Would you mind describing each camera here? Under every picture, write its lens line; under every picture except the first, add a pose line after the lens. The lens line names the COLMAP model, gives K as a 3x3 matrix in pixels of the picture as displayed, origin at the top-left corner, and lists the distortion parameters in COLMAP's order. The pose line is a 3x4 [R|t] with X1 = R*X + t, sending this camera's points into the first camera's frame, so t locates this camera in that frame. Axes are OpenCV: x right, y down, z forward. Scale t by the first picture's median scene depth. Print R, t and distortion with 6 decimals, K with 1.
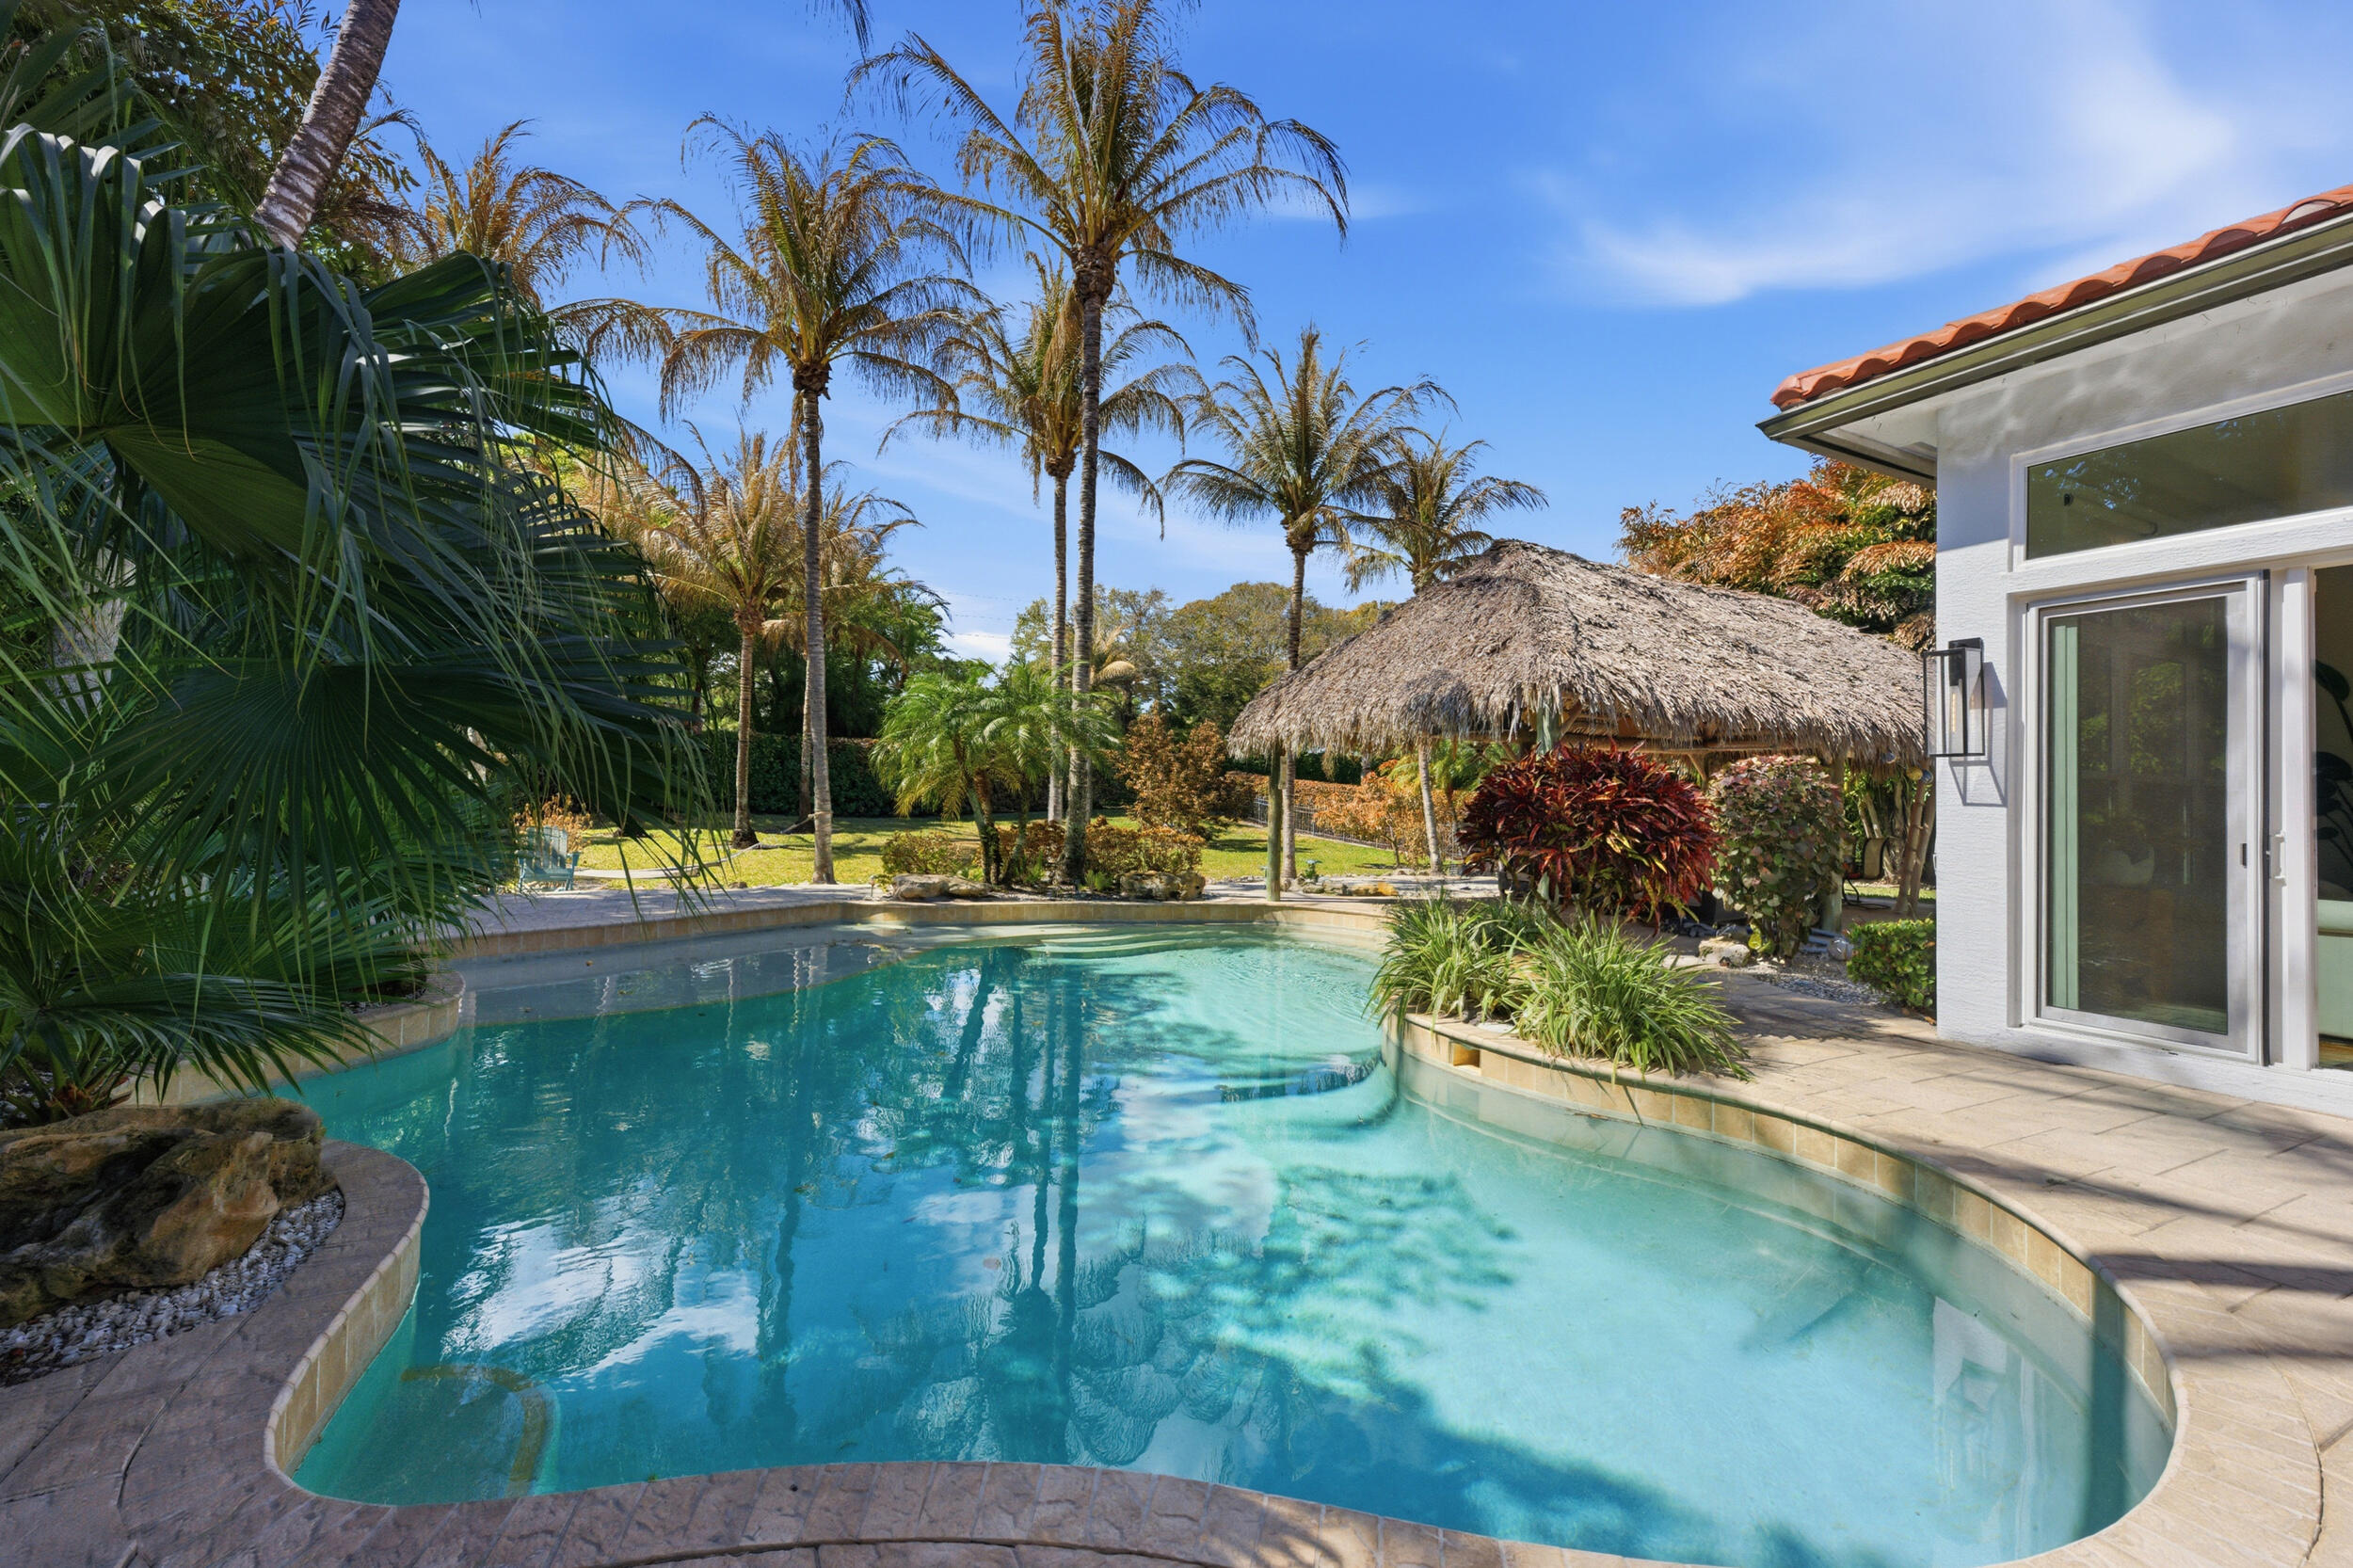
lens RADIAL K [[939.6, 0, 1189.8], [0, 939.6, 773.1], [0, 0, 1]] dist [-0.006918, 0.003574]
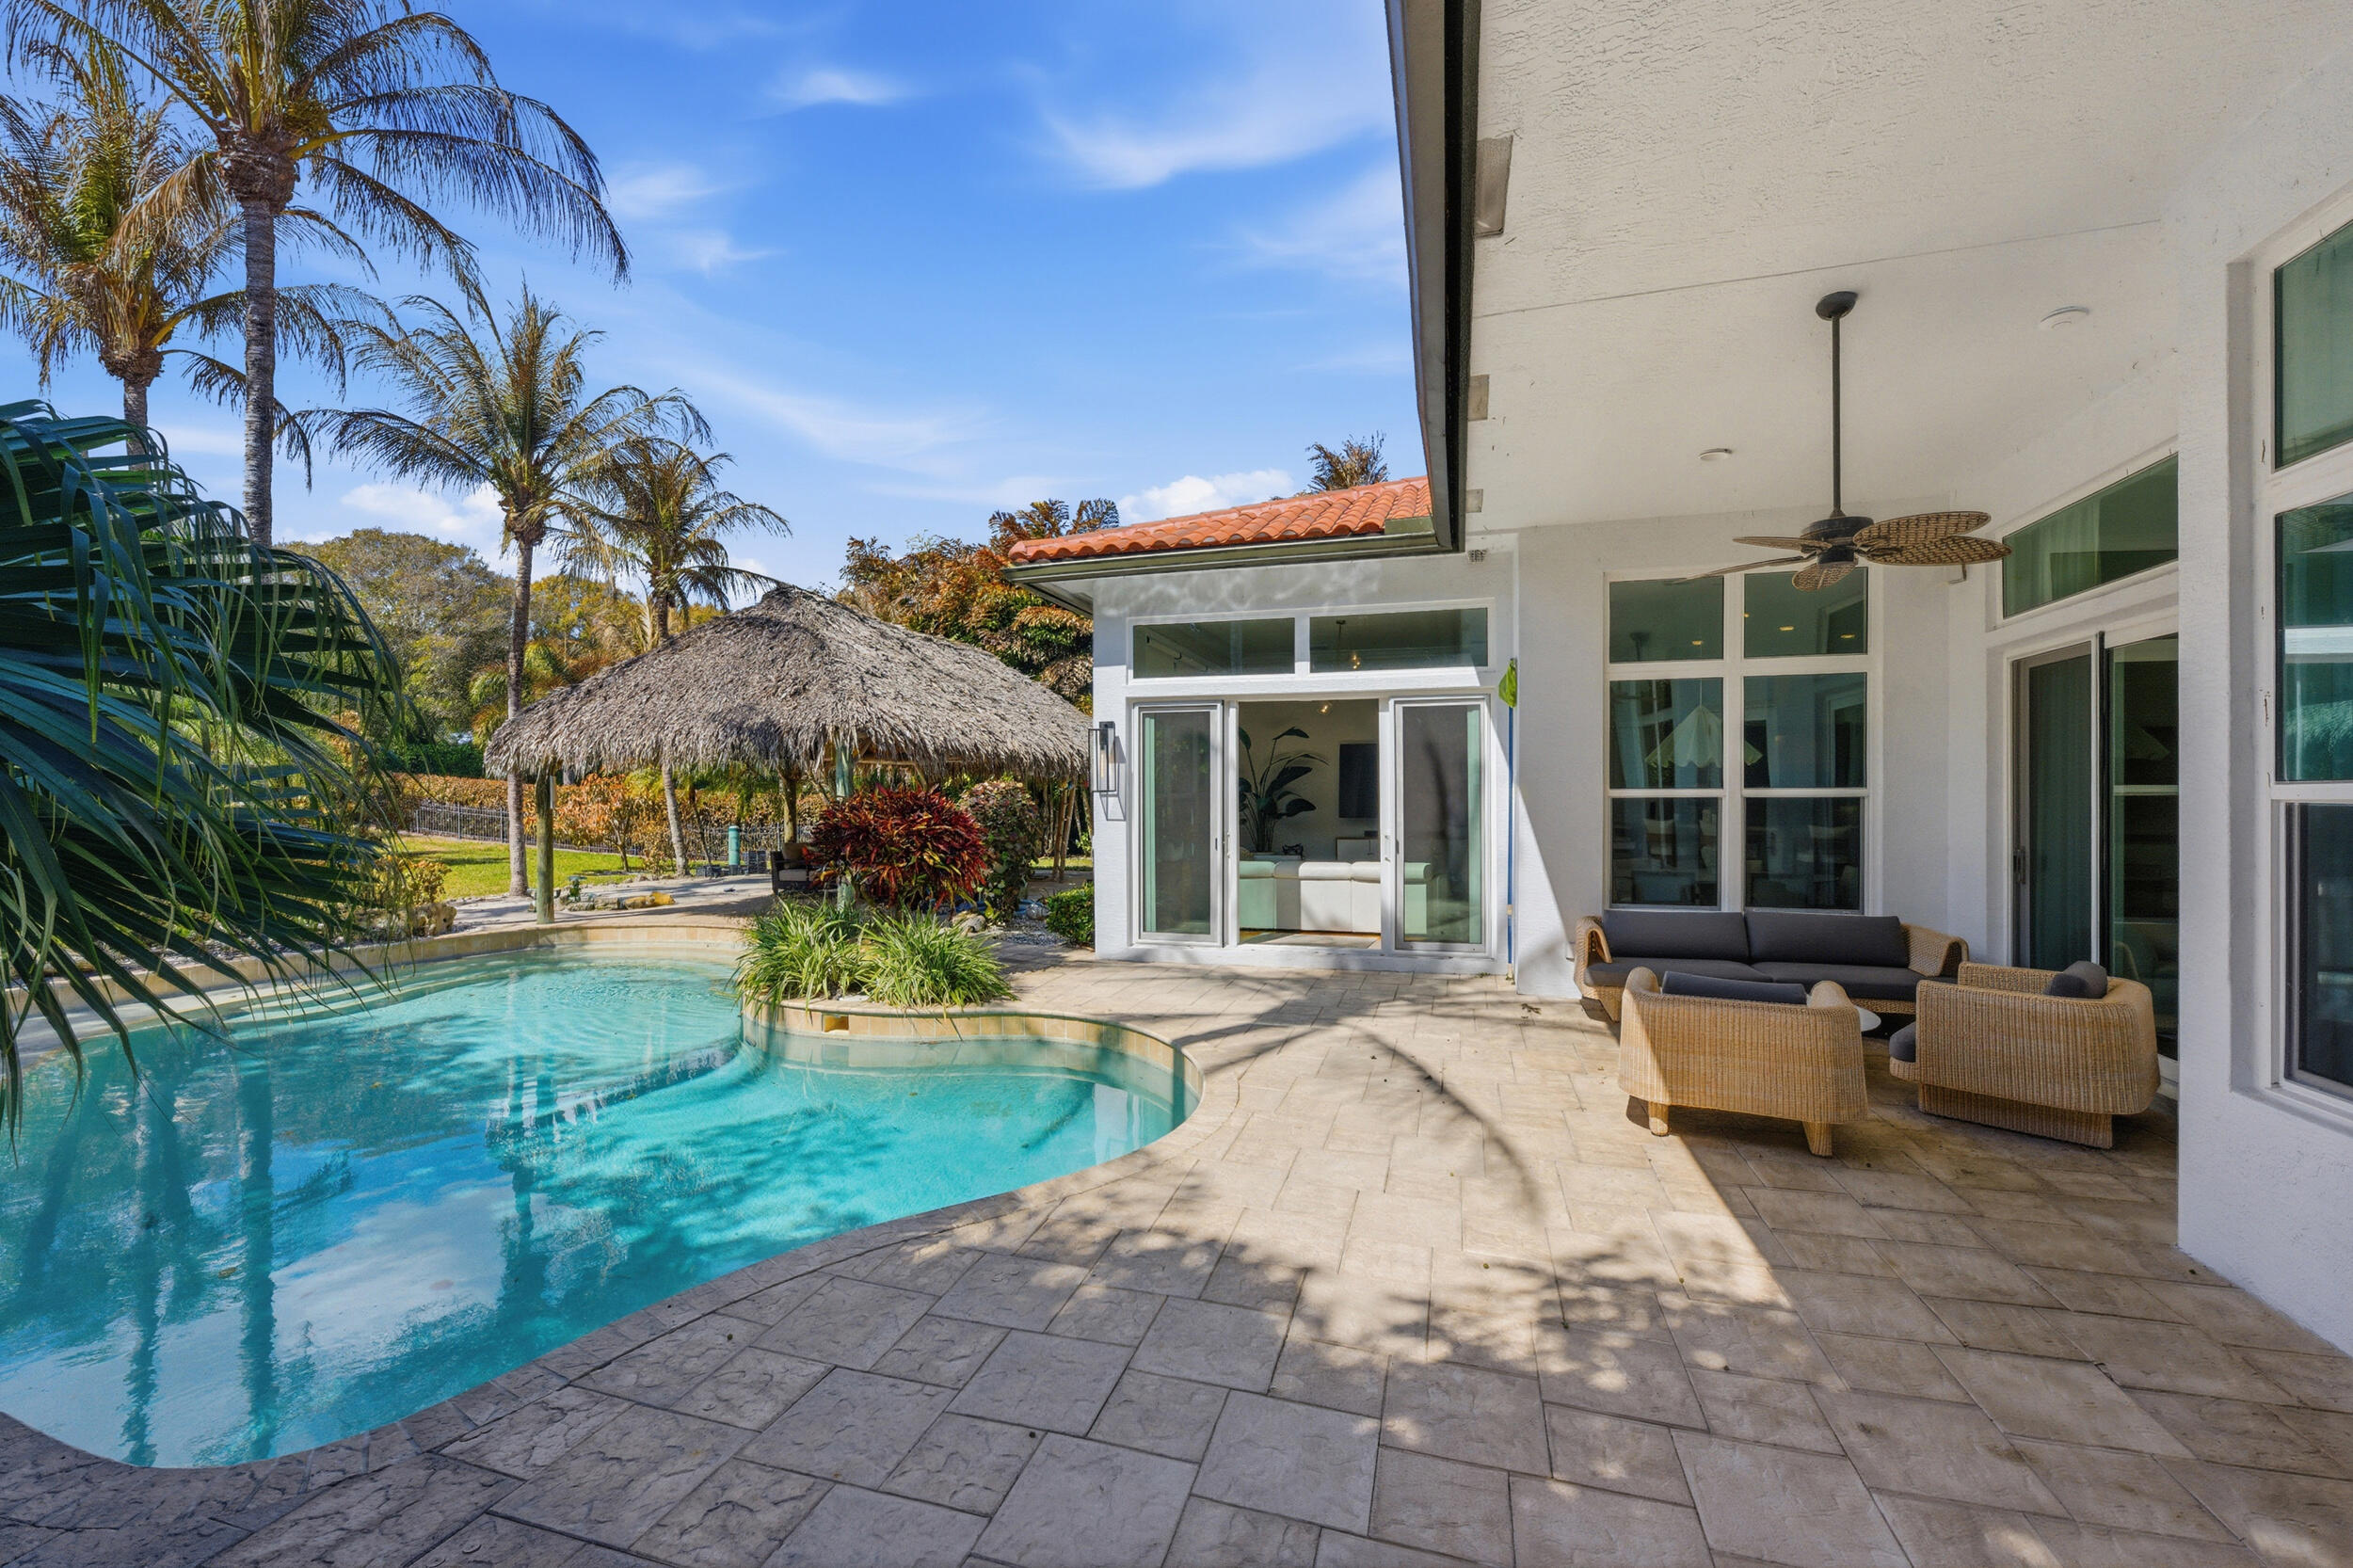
lens RADIAL K [[939.6, 0, 1160.3], [0, 939.6, 775.9], [0, 0, 1]] dist [-0.006918, 0.003574]
pose [[0.703693, -0.012146, 0.710400, -0.215445], [-0.002847, 0.999798, 0.019913, -0.054575], [-0.710498, -0.016035, 0.703517, -0.183069]]
